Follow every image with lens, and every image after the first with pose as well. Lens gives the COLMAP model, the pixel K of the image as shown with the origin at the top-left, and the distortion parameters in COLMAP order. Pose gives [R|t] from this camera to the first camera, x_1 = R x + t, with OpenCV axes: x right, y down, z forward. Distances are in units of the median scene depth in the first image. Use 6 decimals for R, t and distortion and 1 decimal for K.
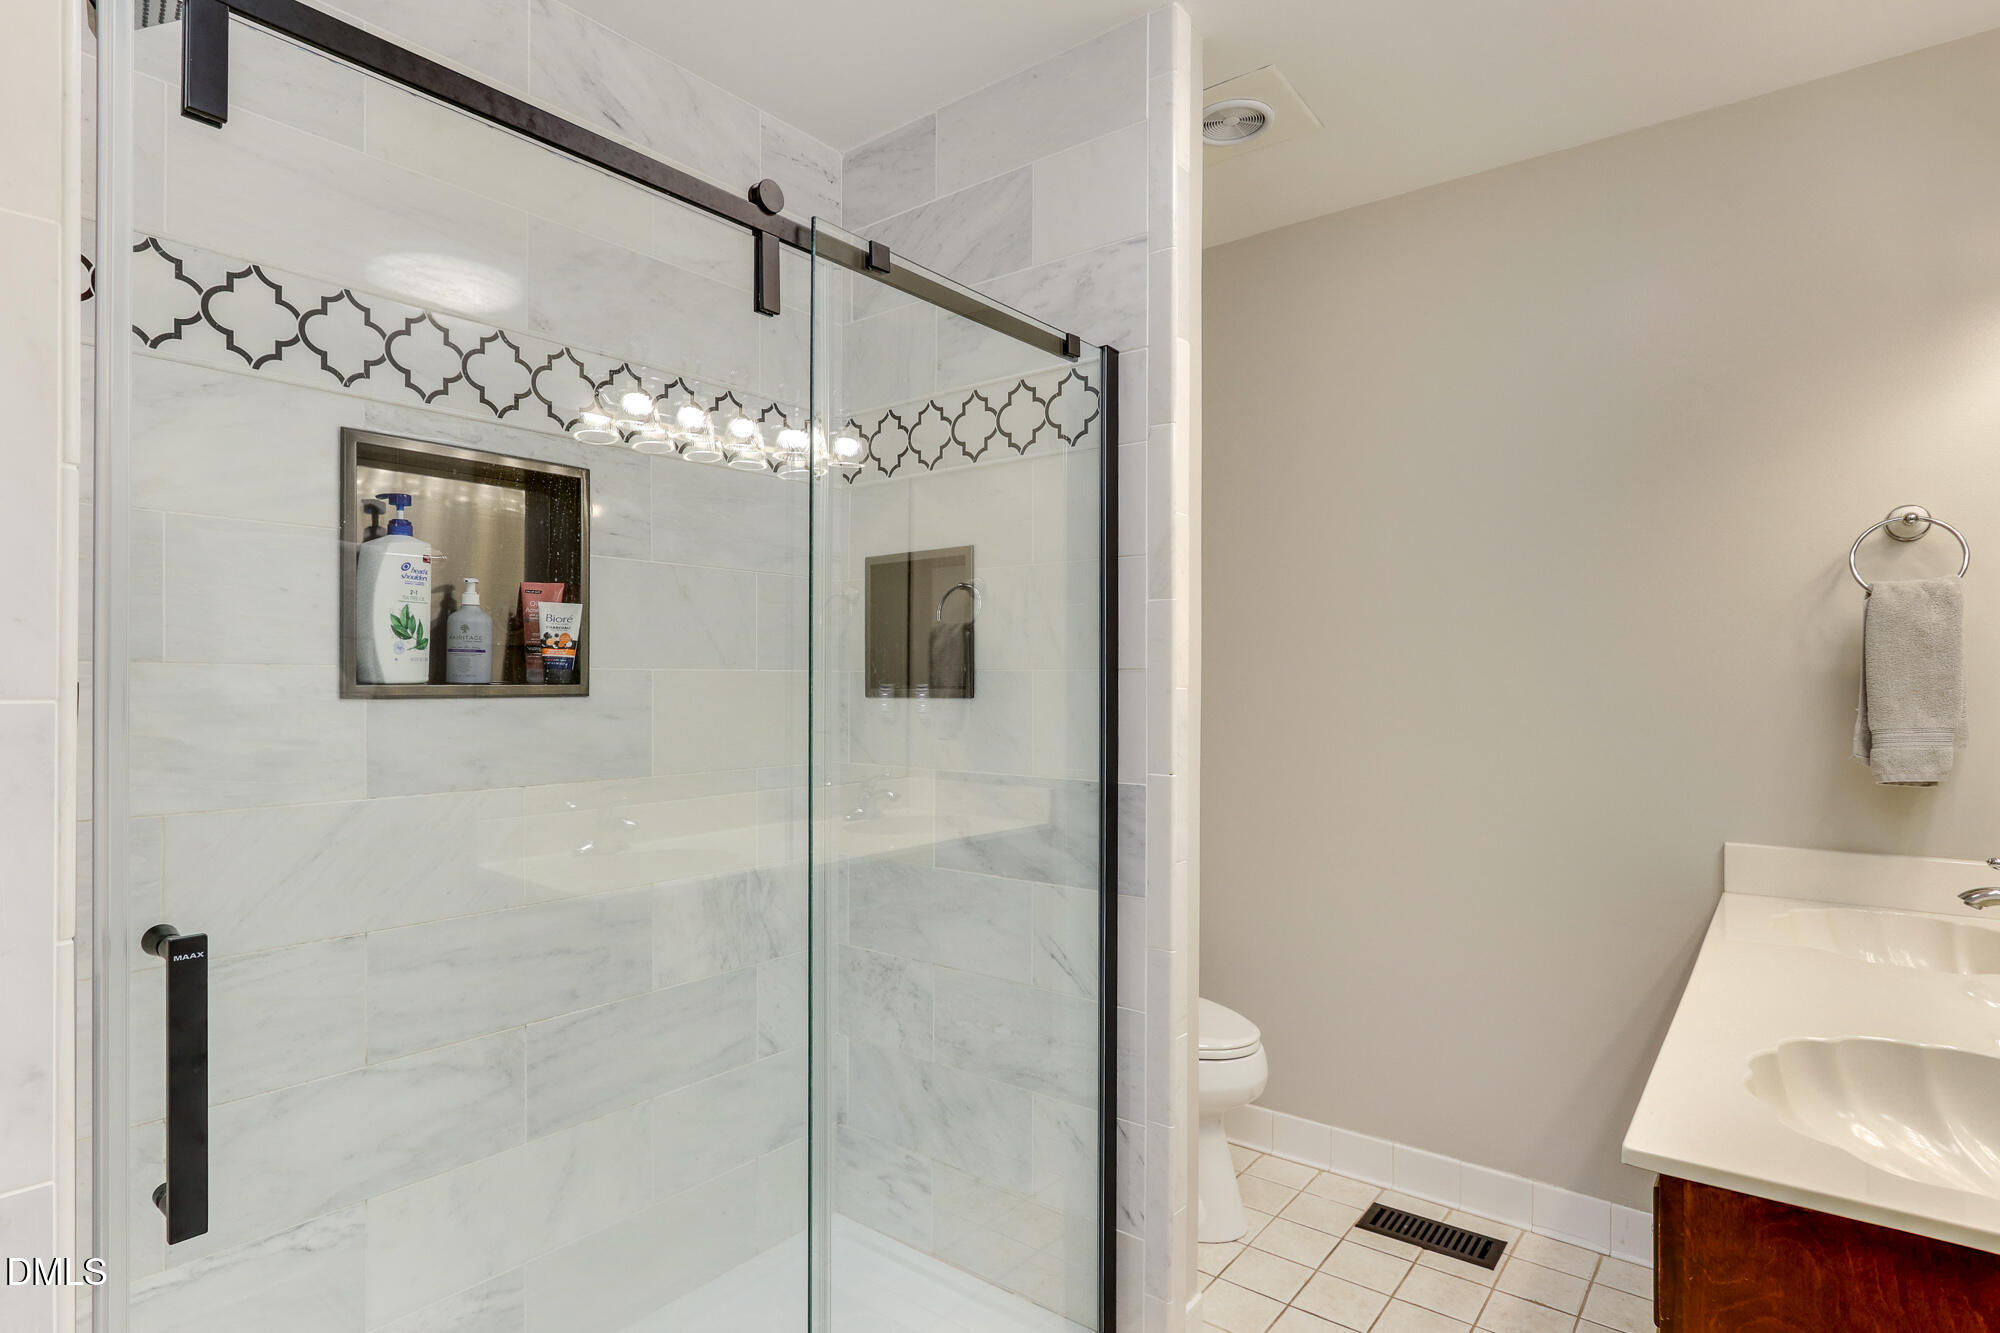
lens RADIAL K [[1039.1, 0, 978.8], [0, 1039.1, 668.4], [0, 0, 1]] dist [-0.003055, 0.003135]
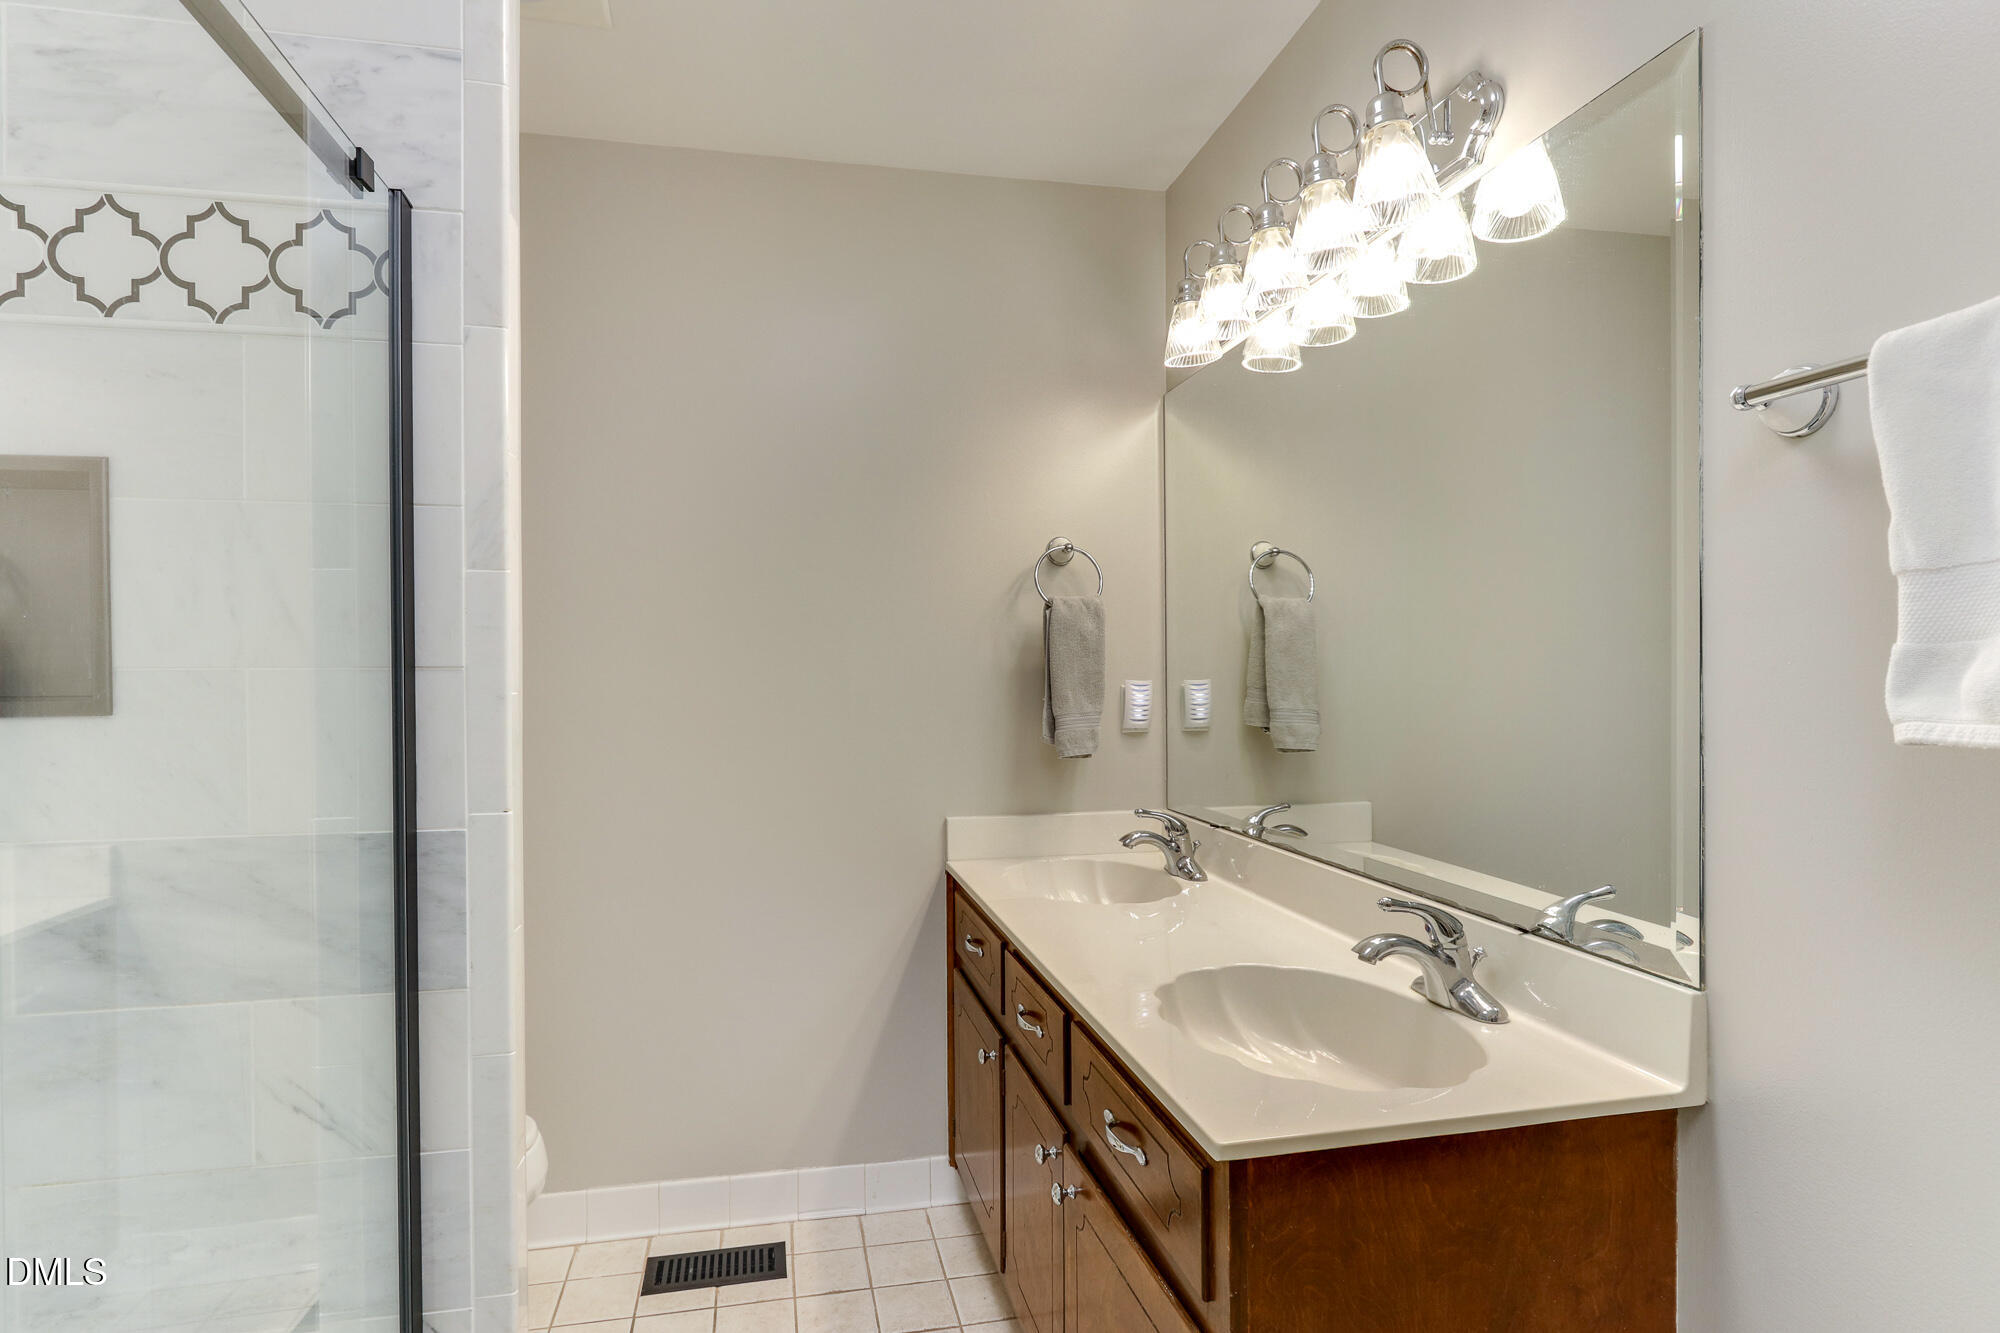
lens RADIAL K [[1039.1, 0, 1001.3], [0, 1039.1, 677.2], [0, 0, 1]] dist [-0.003055, 0.003135]
pose [[0.651882, -0.008632, 0.758272, -0.130972], [-0.000848, 0.999926, 0.012112, -0.001243], [-0.758320, -0.008539, 0.651826, 0.243722]]
